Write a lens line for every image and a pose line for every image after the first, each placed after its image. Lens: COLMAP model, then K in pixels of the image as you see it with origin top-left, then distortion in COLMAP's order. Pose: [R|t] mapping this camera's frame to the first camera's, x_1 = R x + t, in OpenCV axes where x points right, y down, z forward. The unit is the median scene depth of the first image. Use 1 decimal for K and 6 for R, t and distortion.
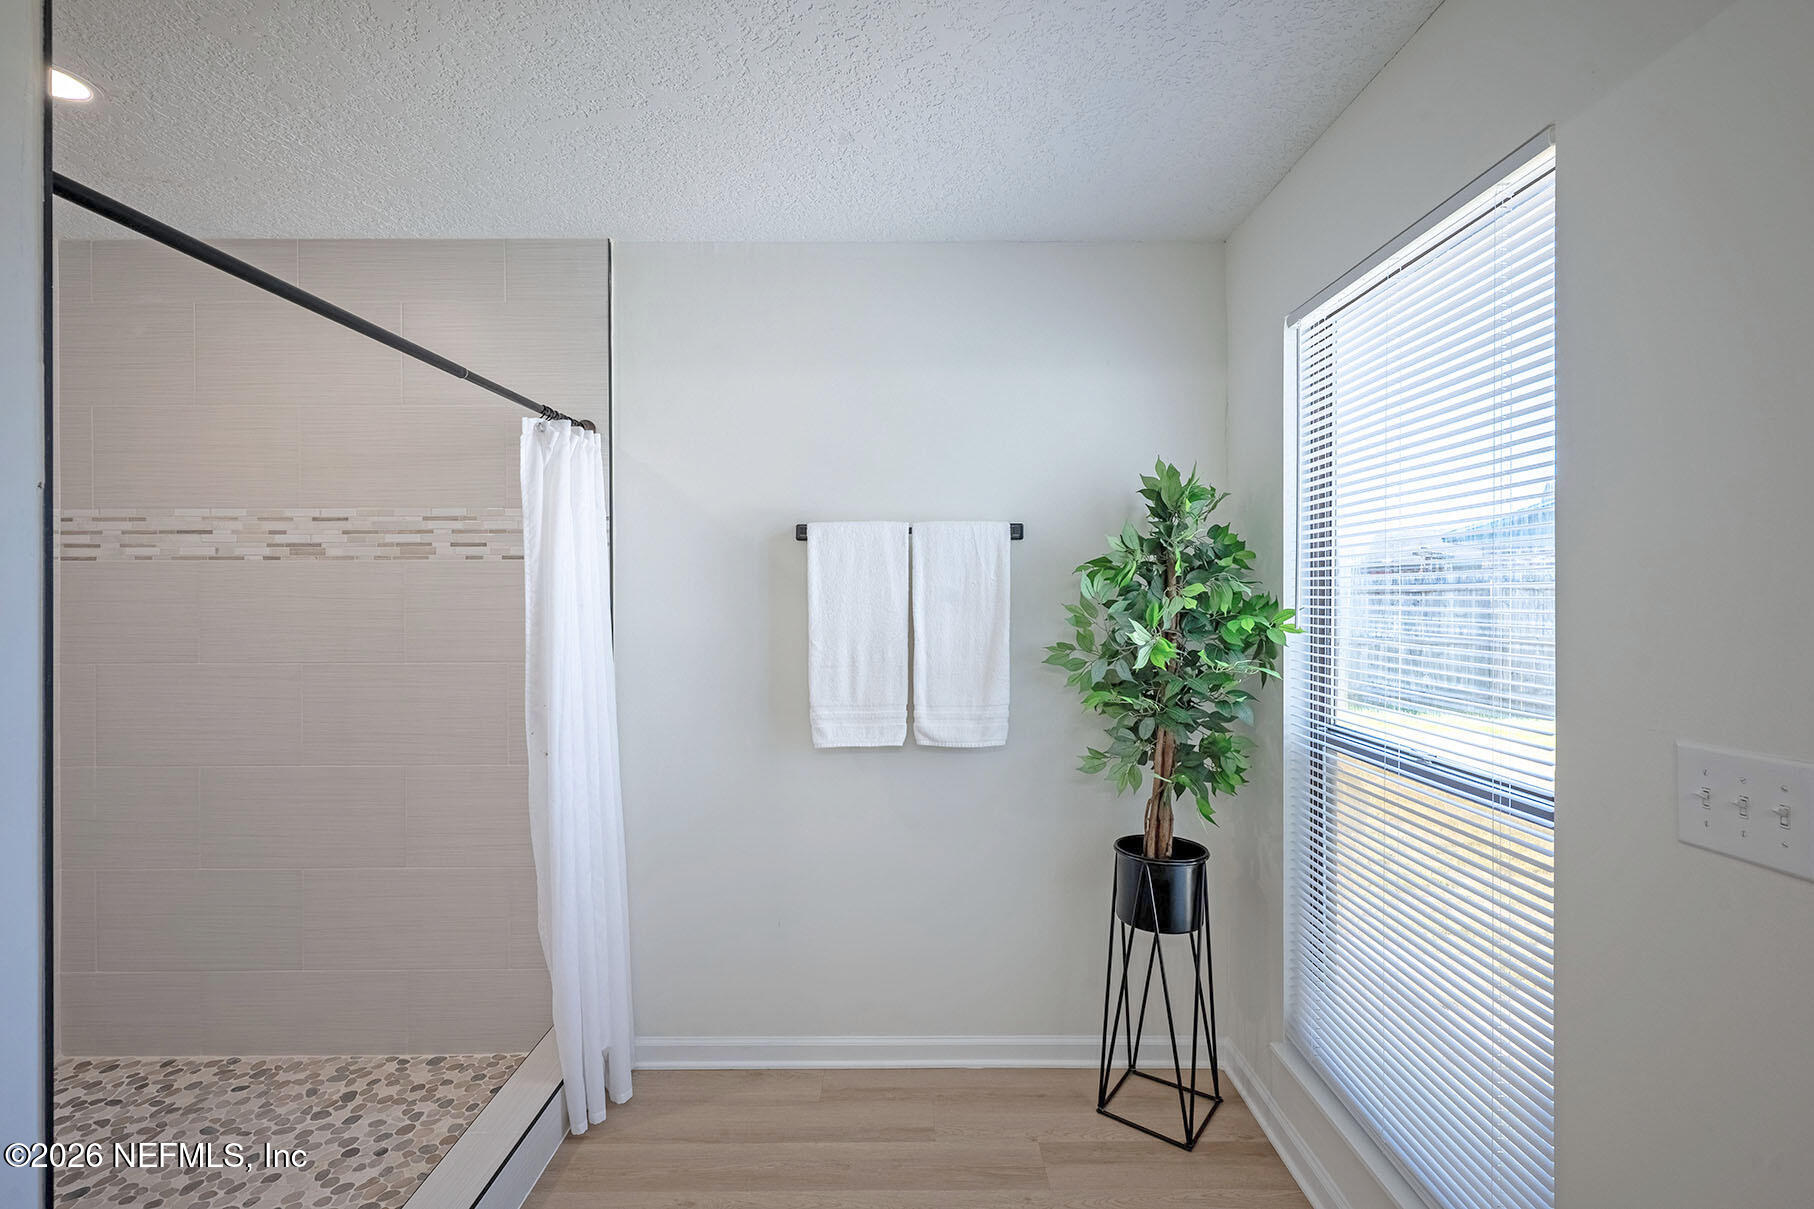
lens RADIAL K [[869.1, 0, 896.6], [0, 869.1, 596.5], [0, 0, 1]] dist [-0.004255, 0.003966]
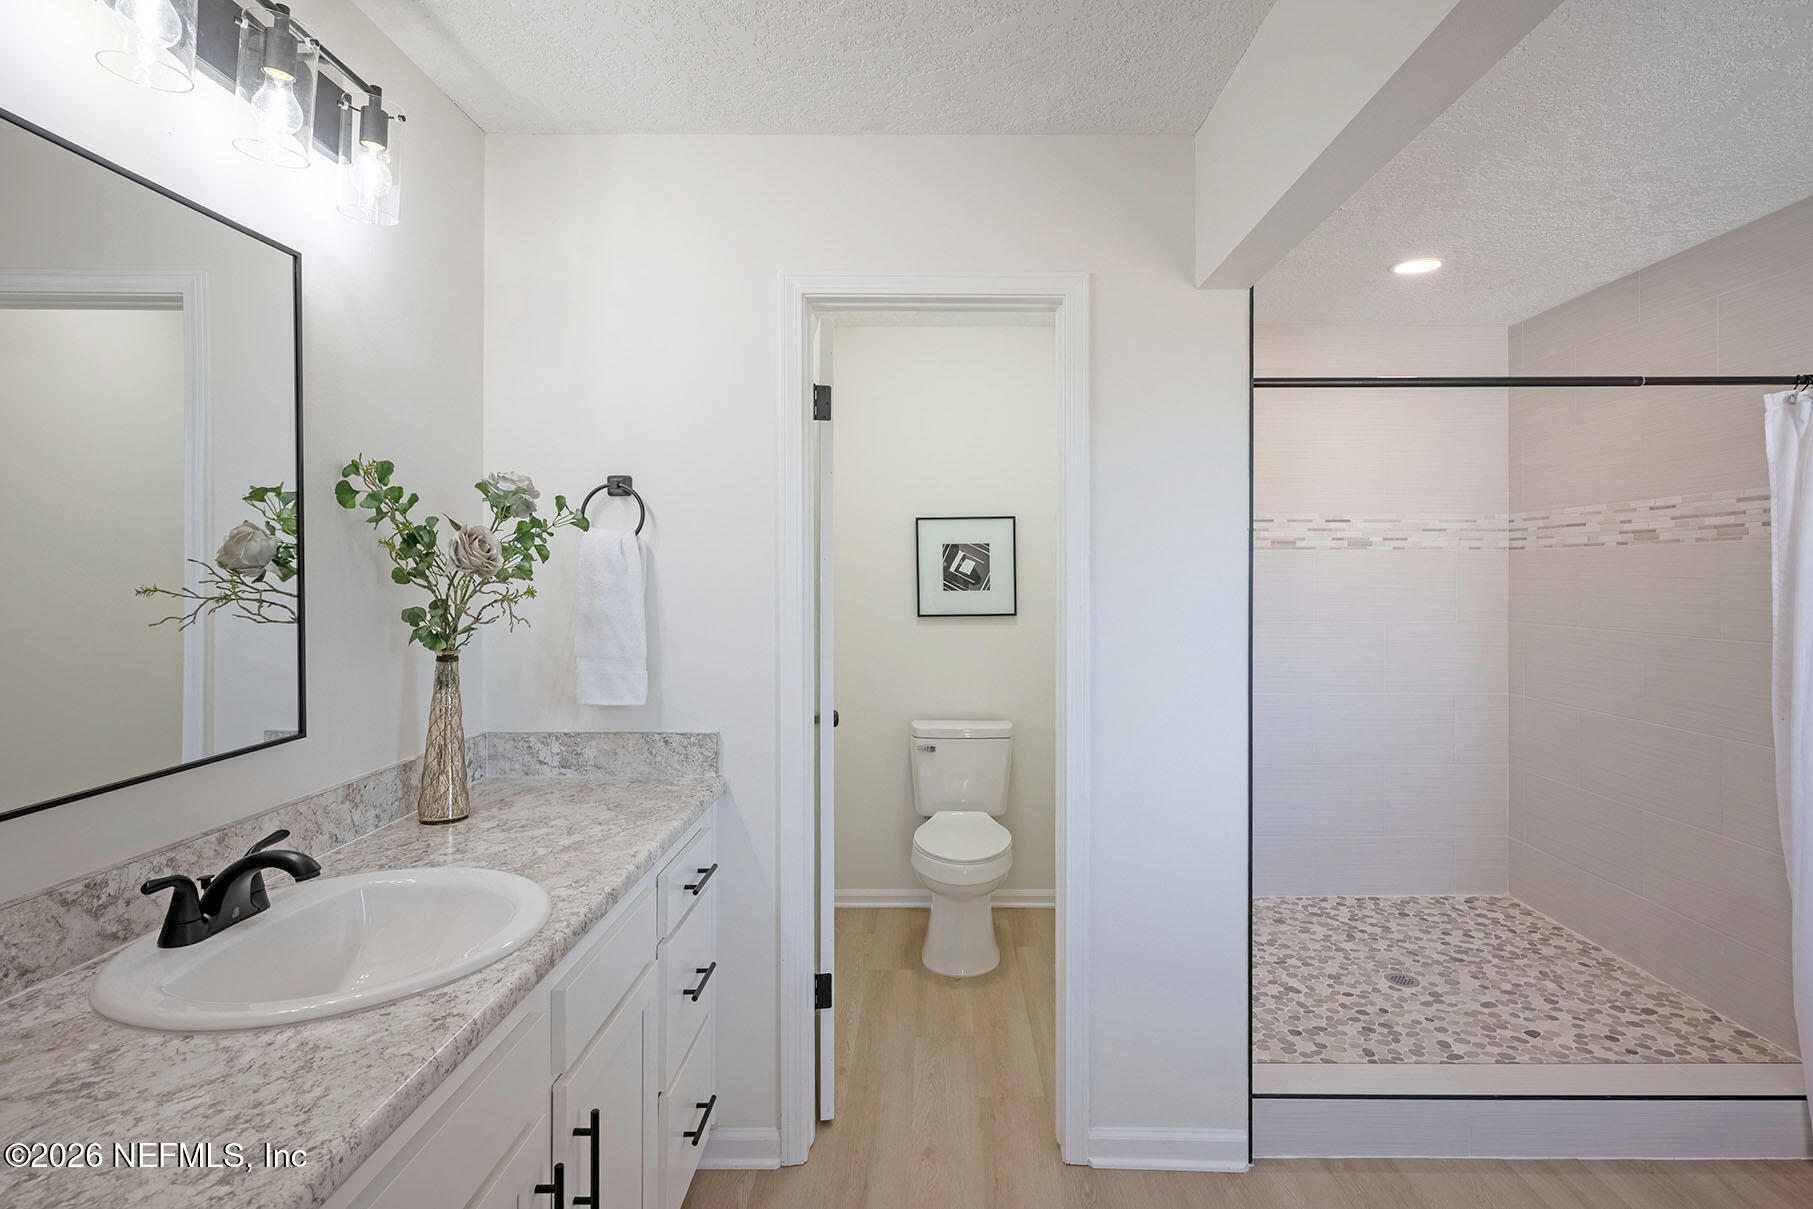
lens RADIAL K [[868.7, 0, 935.6], [0, 868.7, 566.3], [0, 0, 1]] dist [-0.004255, 0.003966]
pose [[-0.000536, -0.005919, -0.999982, 0.507807], [-0.000565, 0.999982, -0.005919, -0.005303], [1.000000, 0.000562, -0.000540, 0.055635]]
